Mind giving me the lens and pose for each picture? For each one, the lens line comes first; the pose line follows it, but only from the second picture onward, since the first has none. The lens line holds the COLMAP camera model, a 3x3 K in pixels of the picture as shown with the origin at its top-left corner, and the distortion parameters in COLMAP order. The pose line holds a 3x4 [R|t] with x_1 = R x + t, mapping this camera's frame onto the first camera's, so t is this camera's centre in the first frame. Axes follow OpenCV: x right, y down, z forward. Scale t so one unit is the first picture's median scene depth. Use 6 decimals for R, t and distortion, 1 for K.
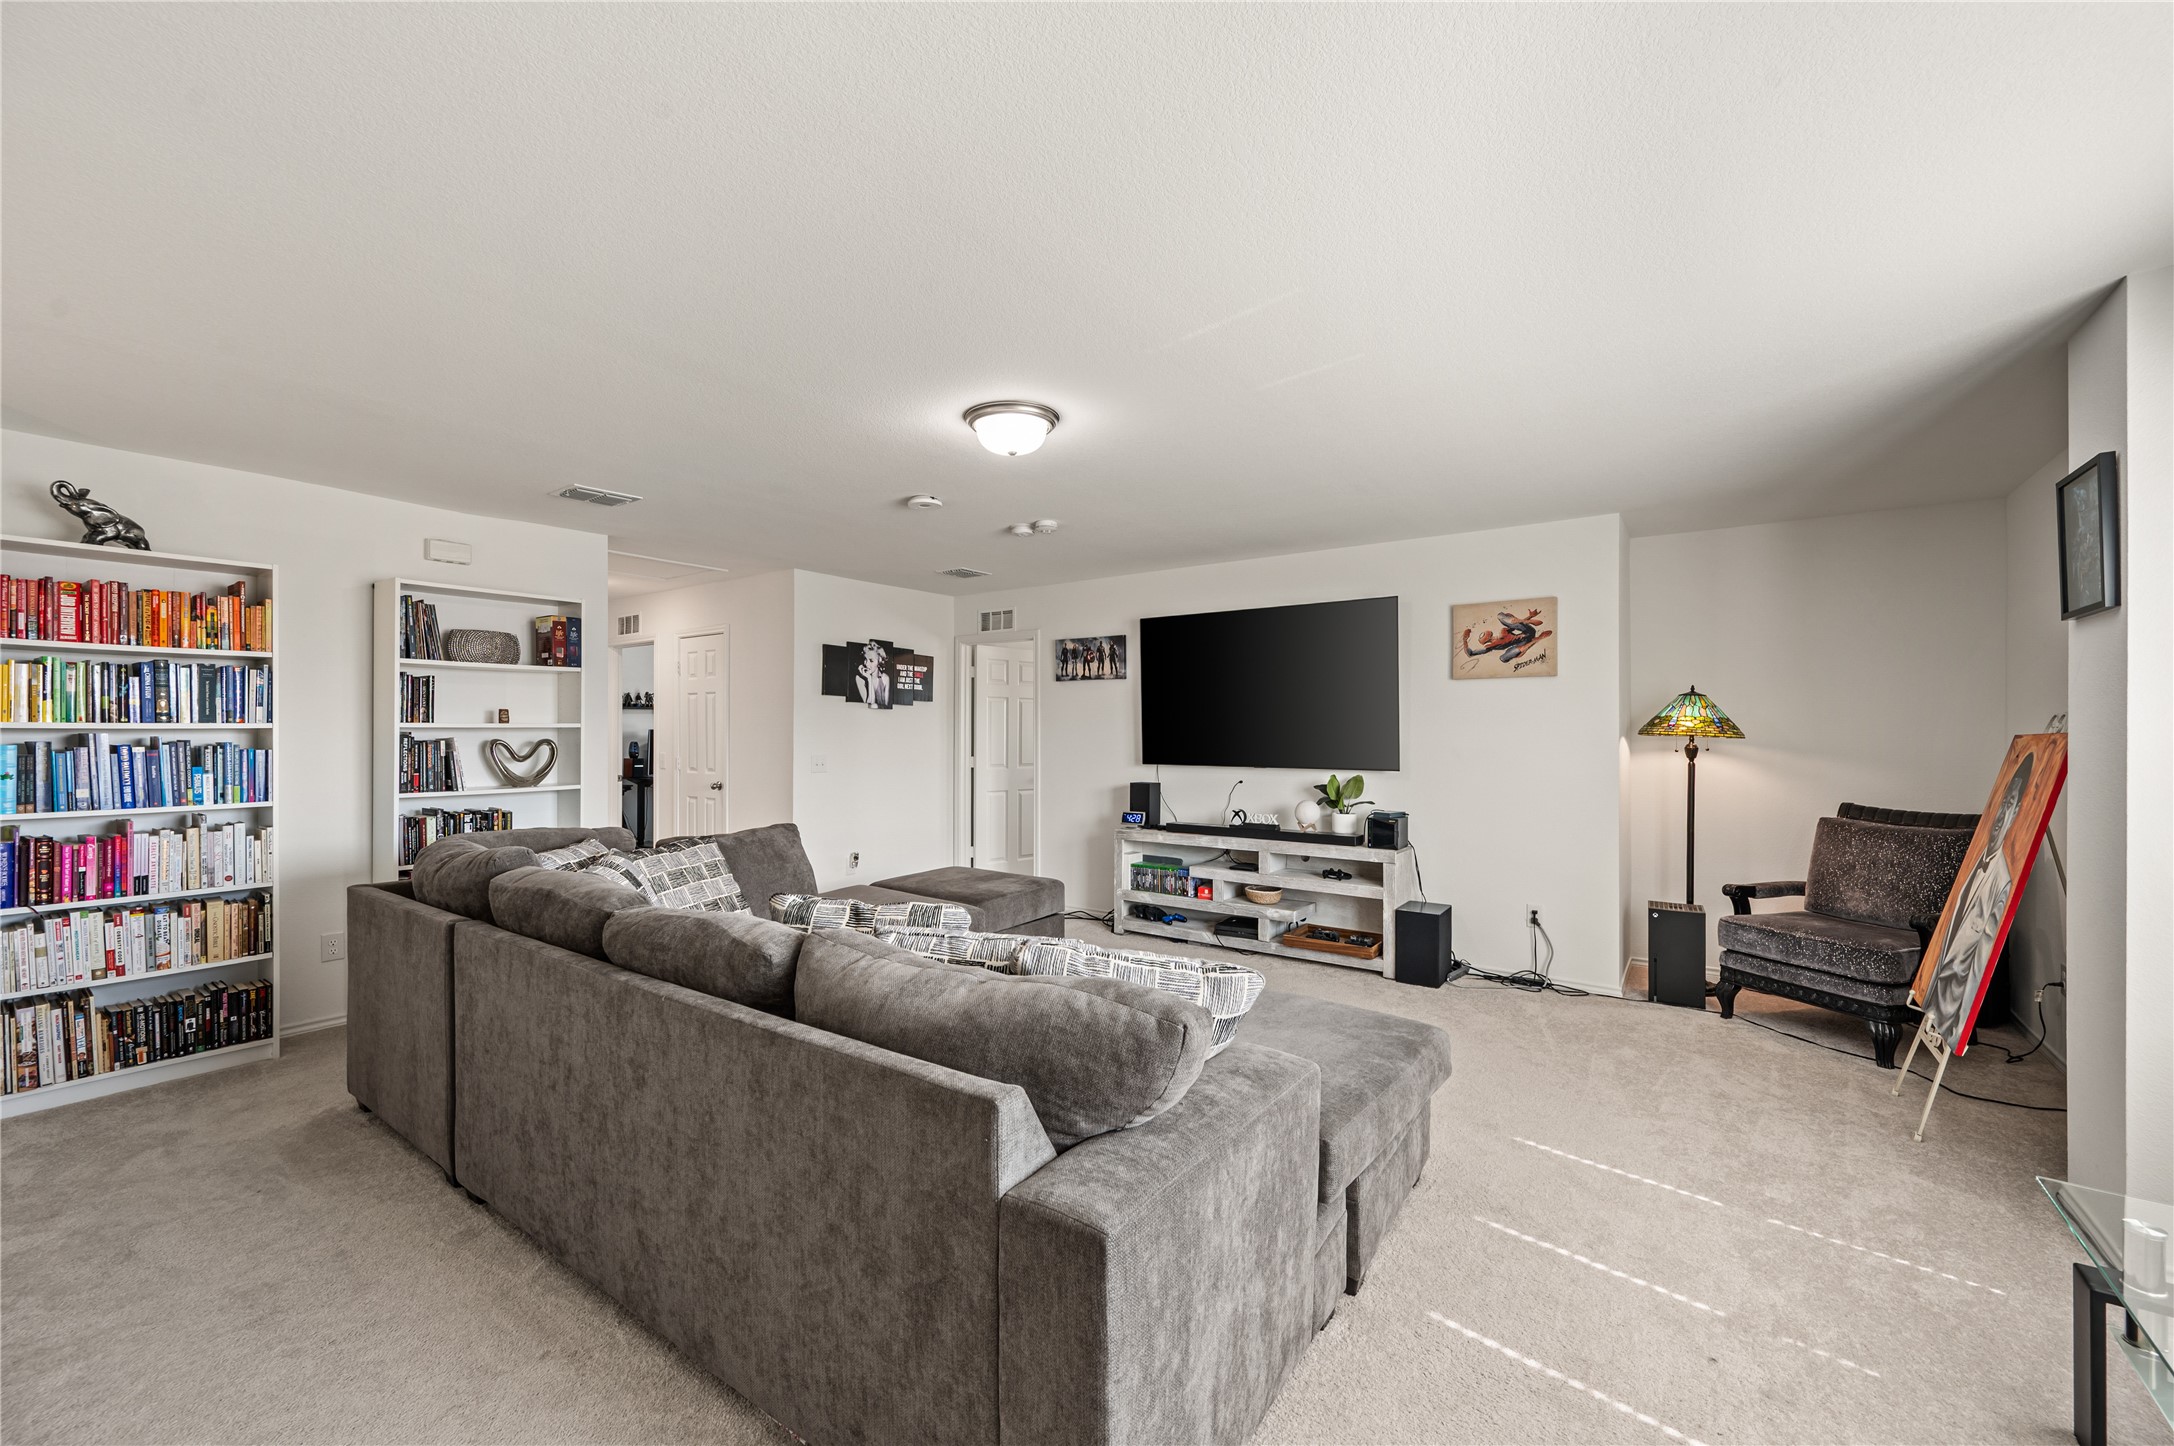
lens RADIAL K [[862.9, 0, 1087.0], [0, 862.9, 723.0], [0, 0, 1]] dist [-0.002795, -0.000311]
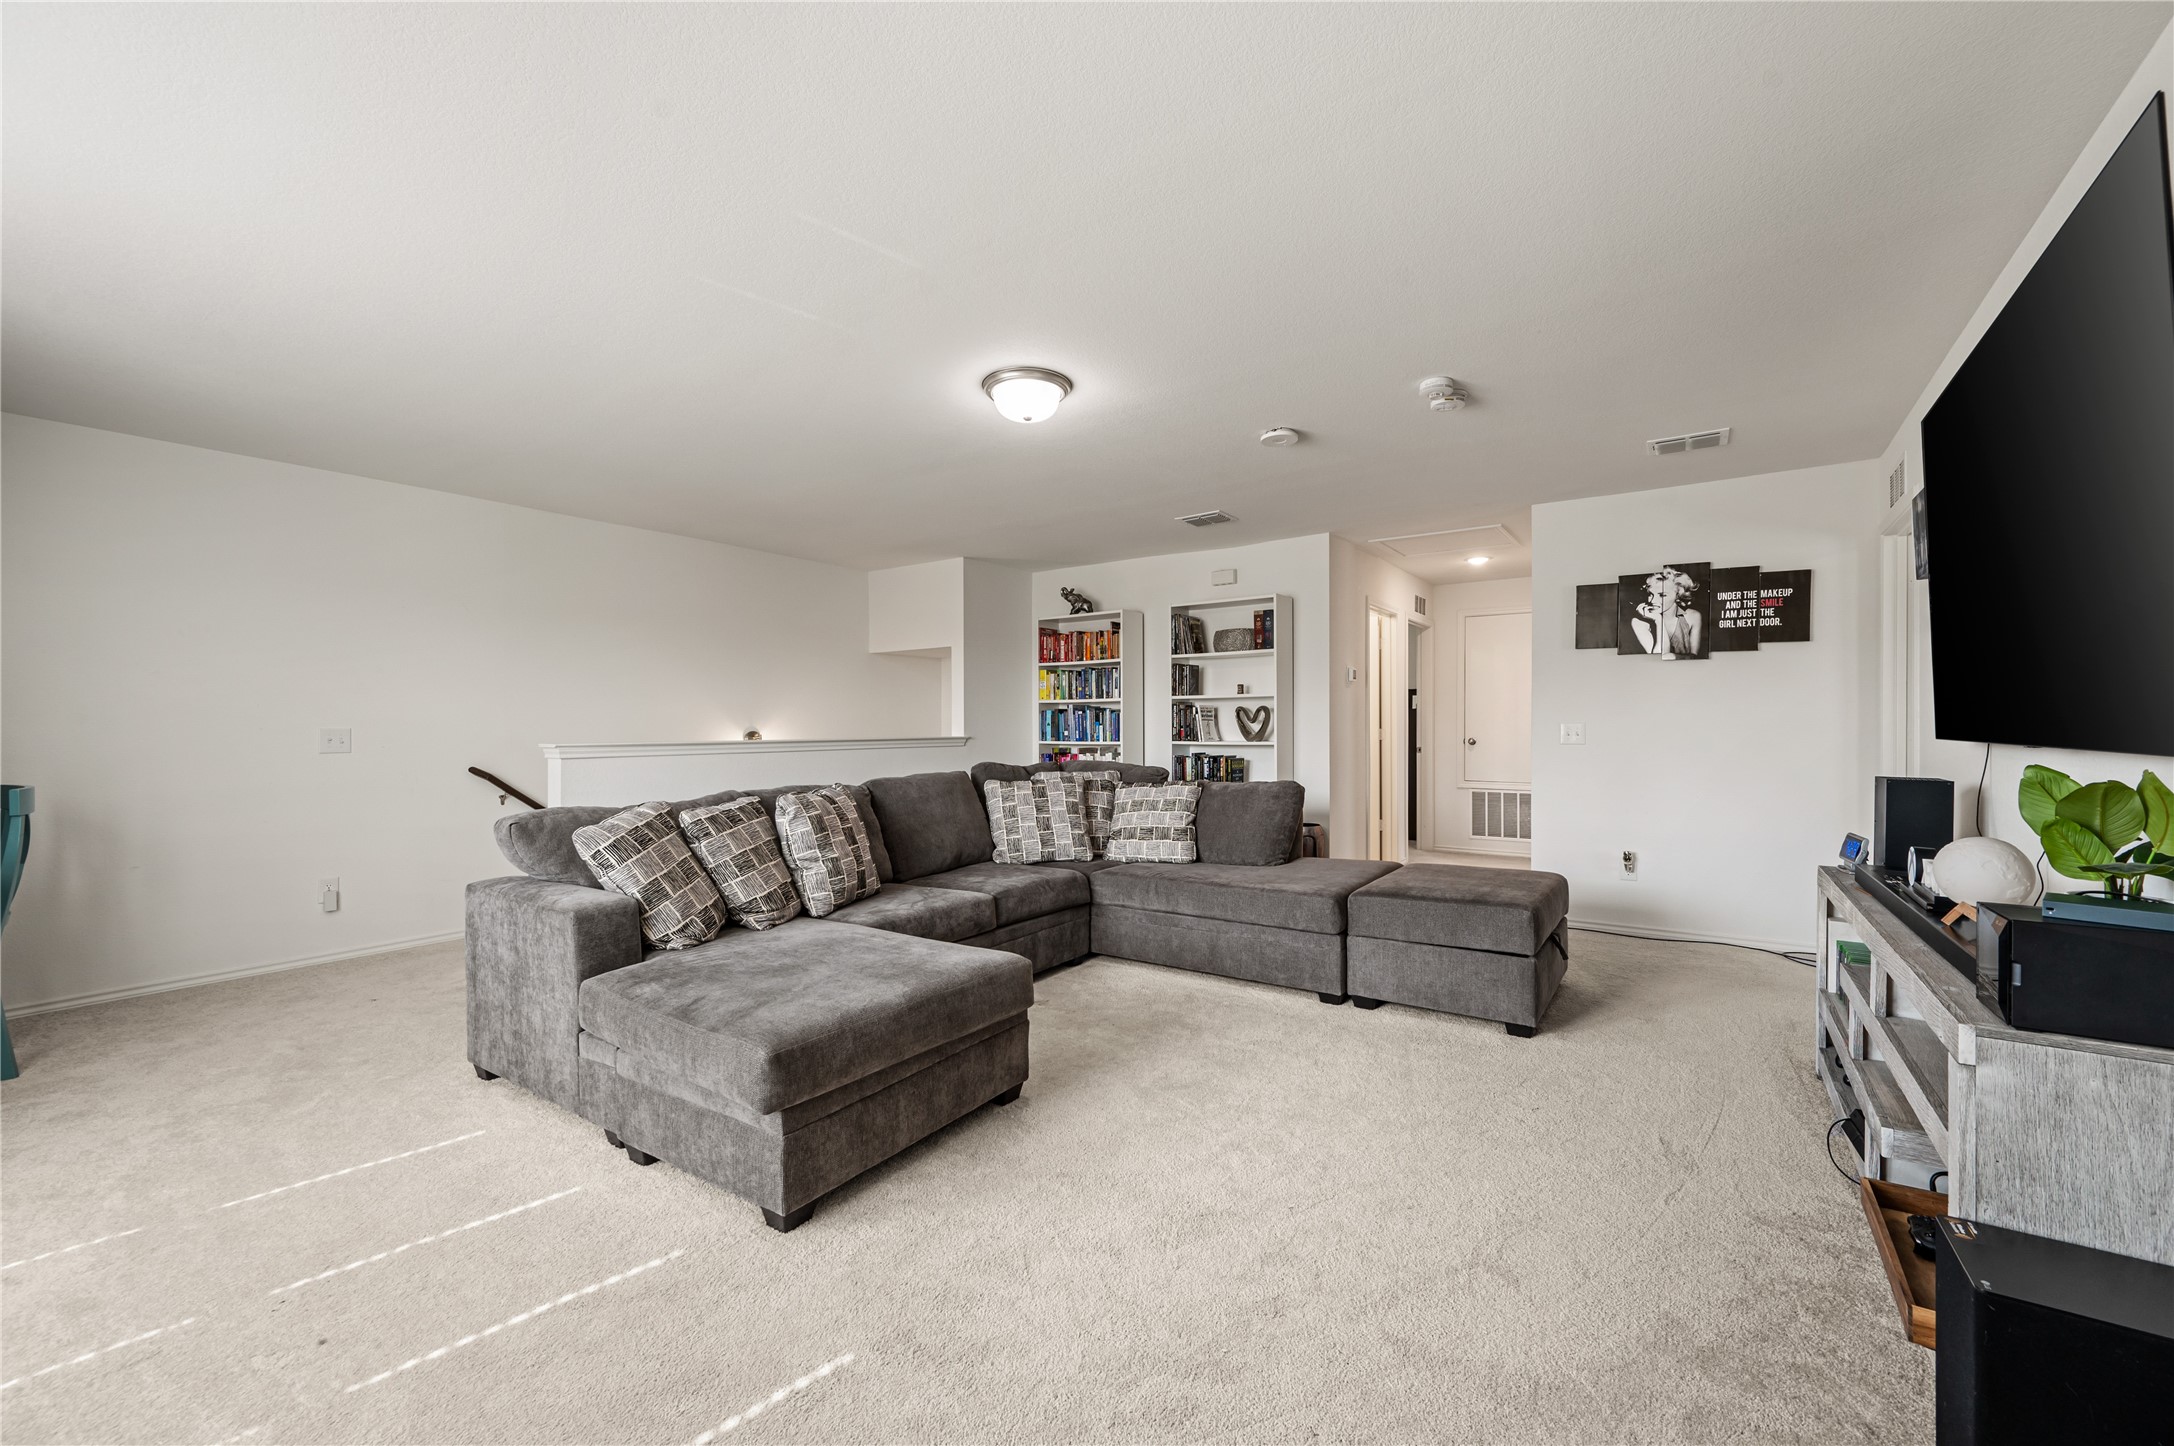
lens RADIAL K [[862.9, 0, 1087.0], [0, 862.9, 723.0], [0, 0, 1]] dist [-0.002795, -0.000311]
pose [[0.013103, -0.003126, -0.999909, 0.662188], [0.013709, 0.999902, -0.002946, 0.044169], [0.999820, -0.013669, 0.013144, 0.704757]]
